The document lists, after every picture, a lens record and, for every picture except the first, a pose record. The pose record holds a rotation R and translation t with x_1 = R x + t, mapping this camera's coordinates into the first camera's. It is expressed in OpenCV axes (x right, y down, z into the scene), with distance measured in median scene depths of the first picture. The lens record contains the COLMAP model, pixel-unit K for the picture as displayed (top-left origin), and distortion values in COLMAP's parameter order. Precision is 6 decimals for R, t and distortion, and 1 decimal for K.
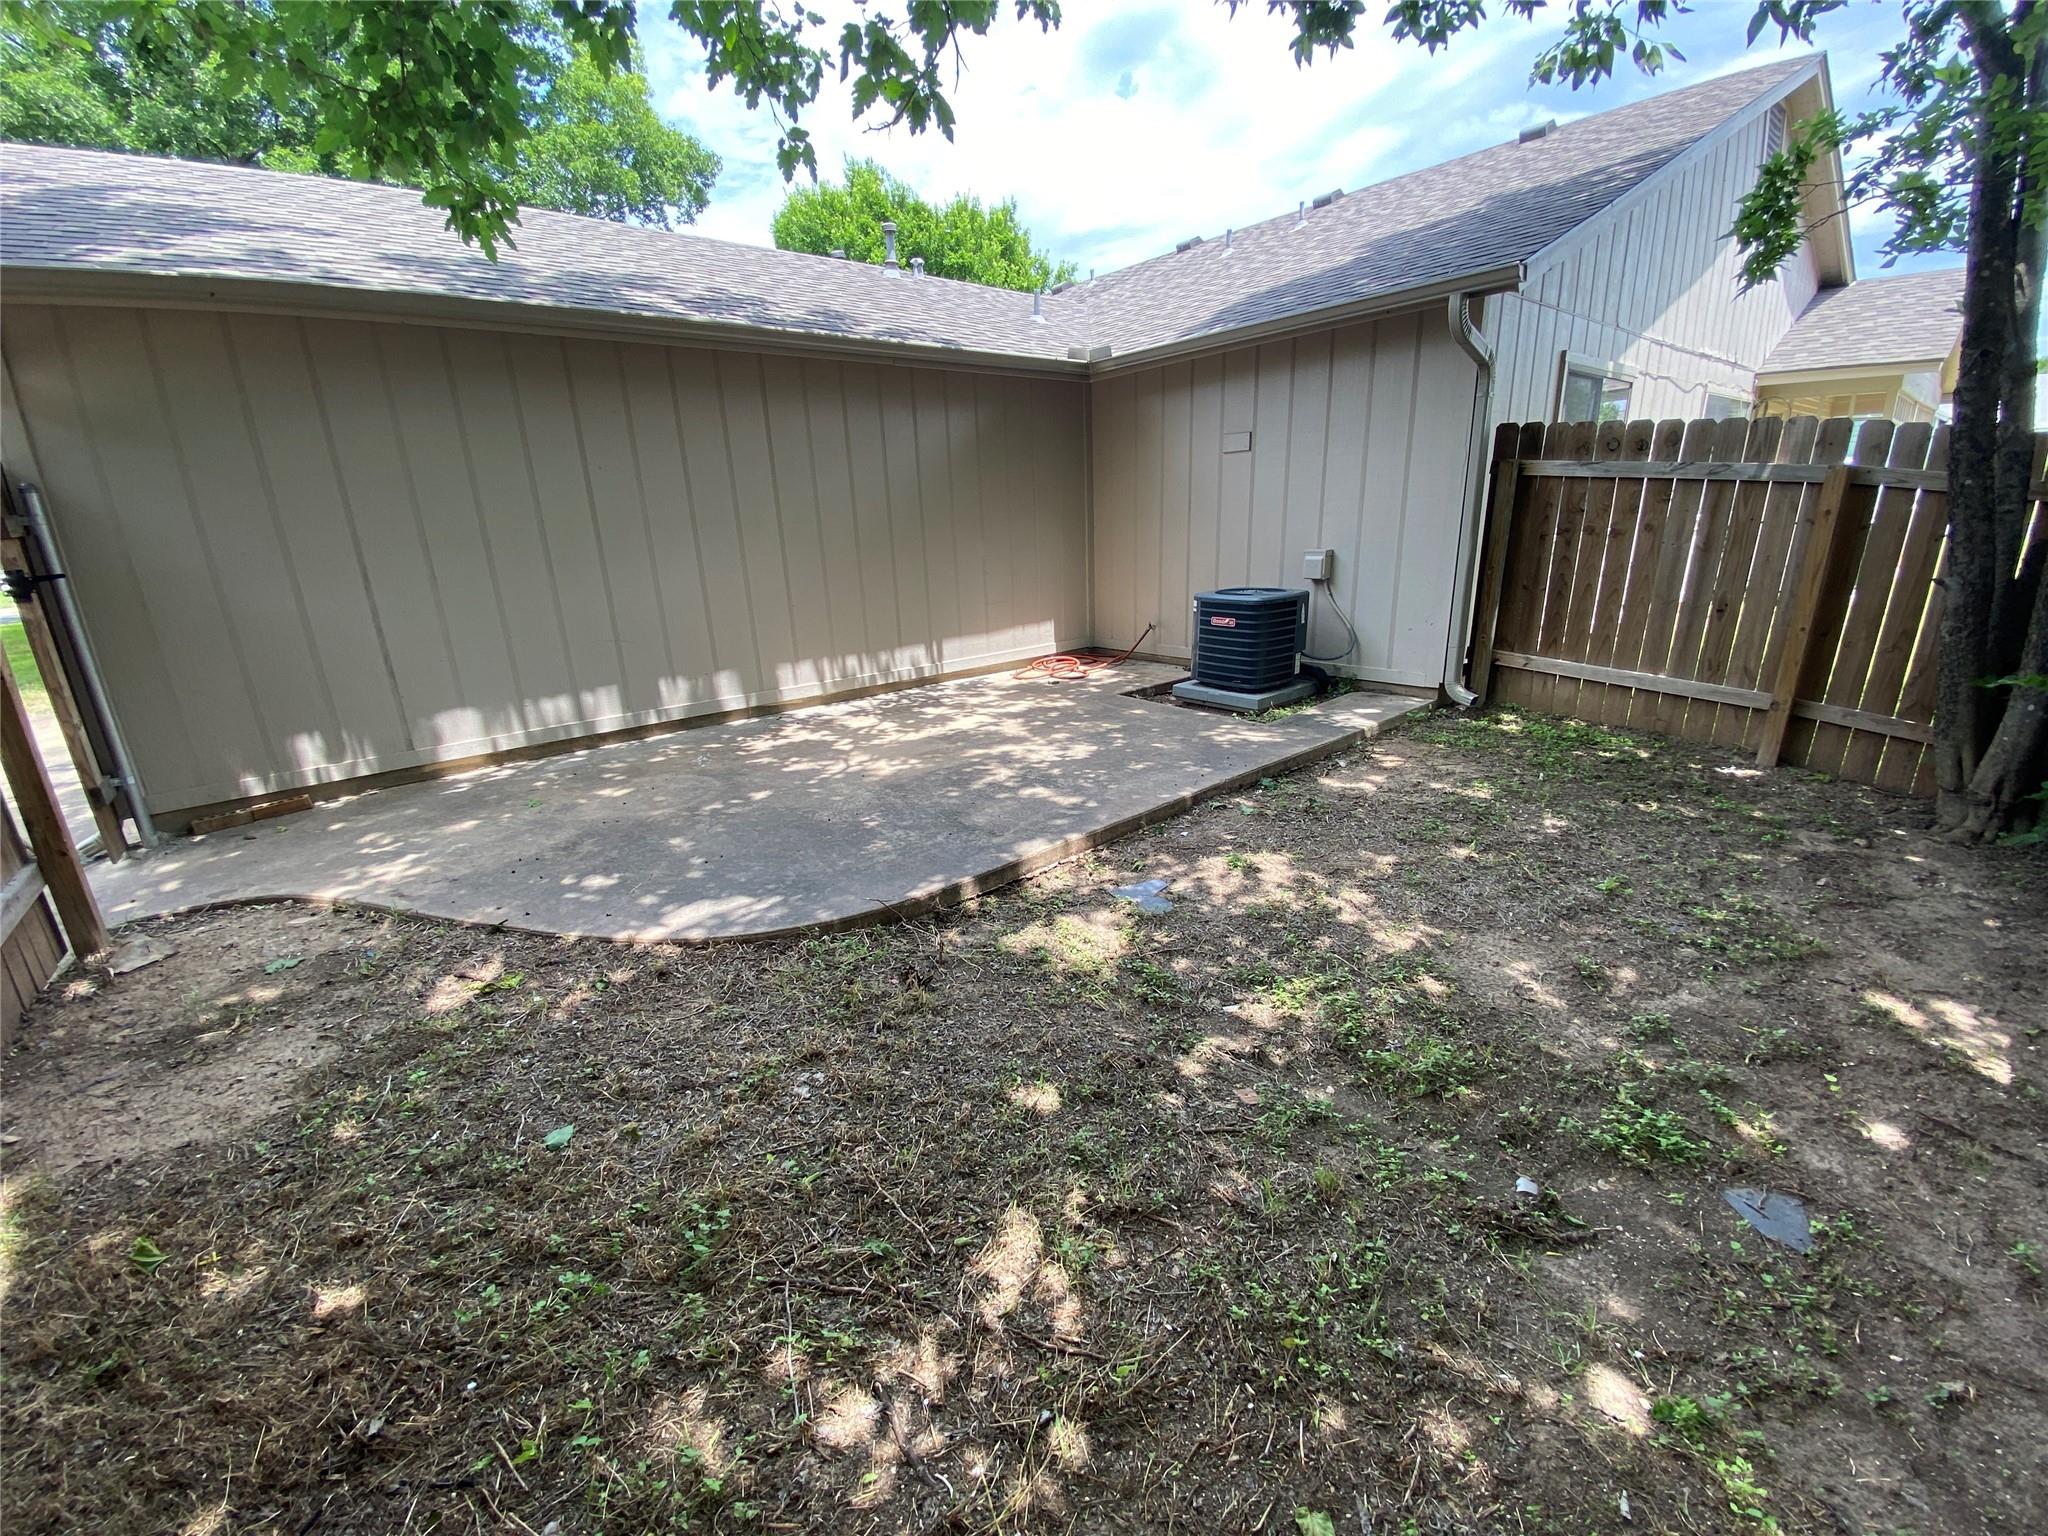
lens RADIAL K [[822.4, 0, 1012.2], [0, 822.4, 770.7], [0, 0, 1]] dist [0.018050, -0.018774]
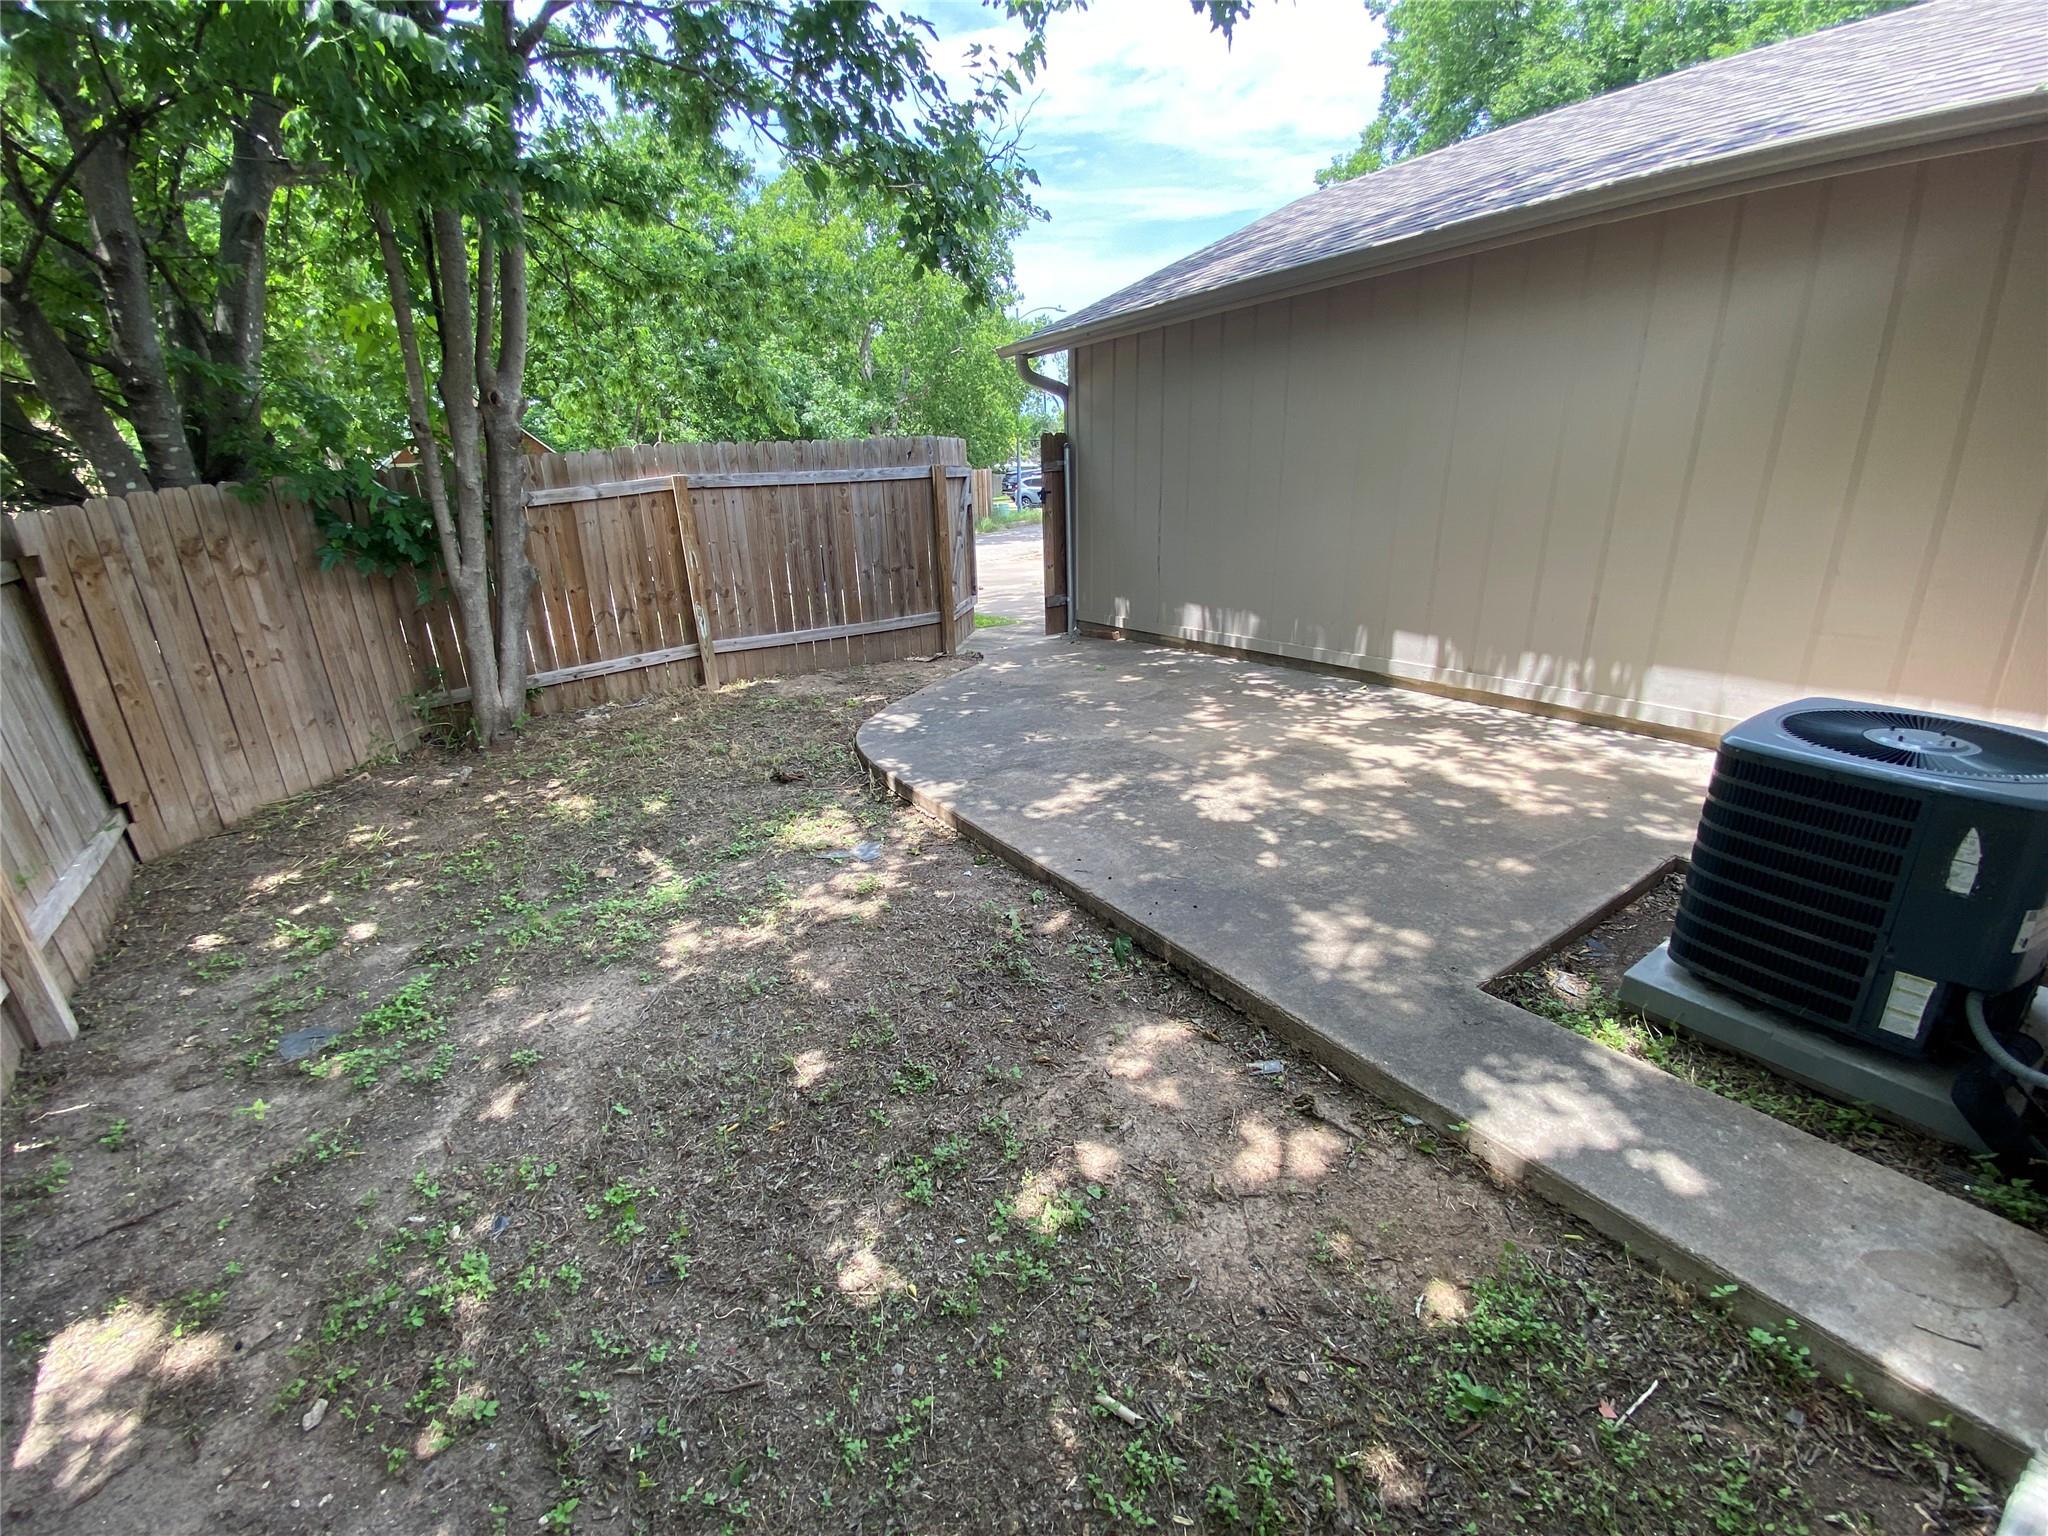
lens RADIAL K [[822.4, 0, 1012.2], [0, 822.4, 770.7], [0, 0, 1]] dist [0.018050, -0.018774]
pose [[-0.124788, 0.374265, -0.918887, 0.772083], [-0.243389, 0.886282, 0.394038, -0.301263], [0.961868, 0.272818, -0.019505, 0.819992]]
